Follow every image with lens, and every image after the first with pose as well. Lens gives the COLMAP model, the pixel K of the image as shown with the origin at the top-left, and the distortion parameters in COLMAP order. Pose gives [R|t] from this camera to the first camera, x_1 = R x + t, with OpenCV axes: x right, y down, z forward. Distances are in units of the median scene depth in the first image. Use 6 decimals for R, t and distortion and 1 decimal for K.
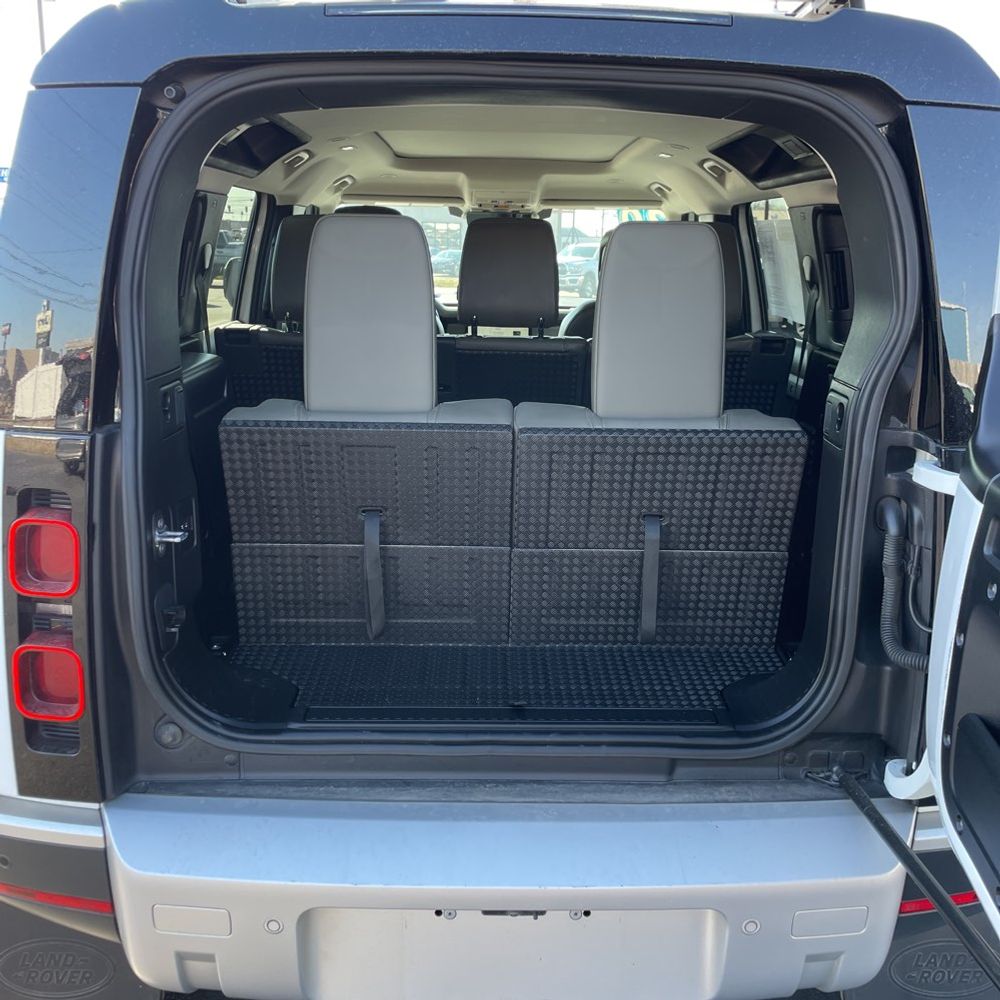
lens RADIAL K [[1018.5, 0, 500.0], [0, 1018.5, 500.0], [0, 0, 1]] dist [0.122219, -0.194104]
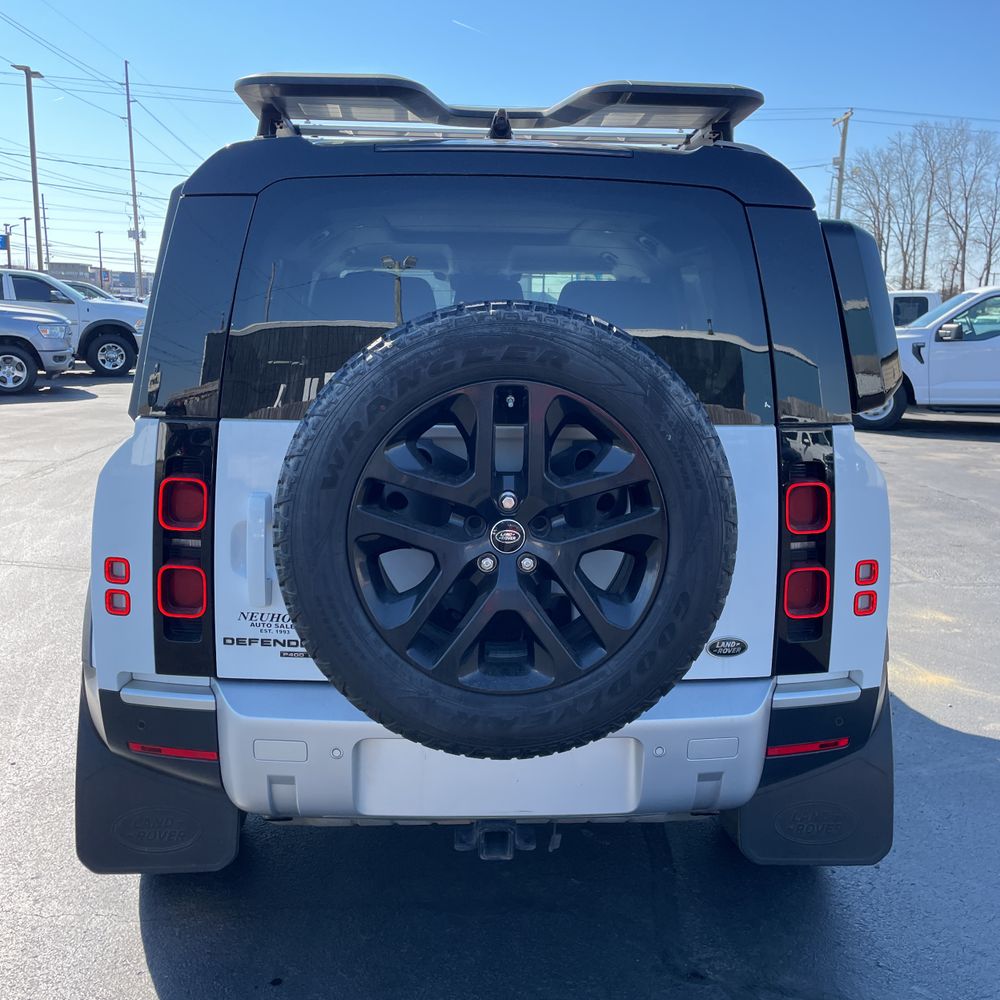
lens RADIAL K [[1018.5, 0, 500.0], [0, 1018.5, 500.0], [0, 0, 1]] dist [0.122219, -0.194104]
pose [[0.999643, -0.009203, 0.025099, -0.014964], [0.010686, 0.998165, -0.059597, 0.109483], [-0.024505, 0.059844, 0.997907, -0.378044]]
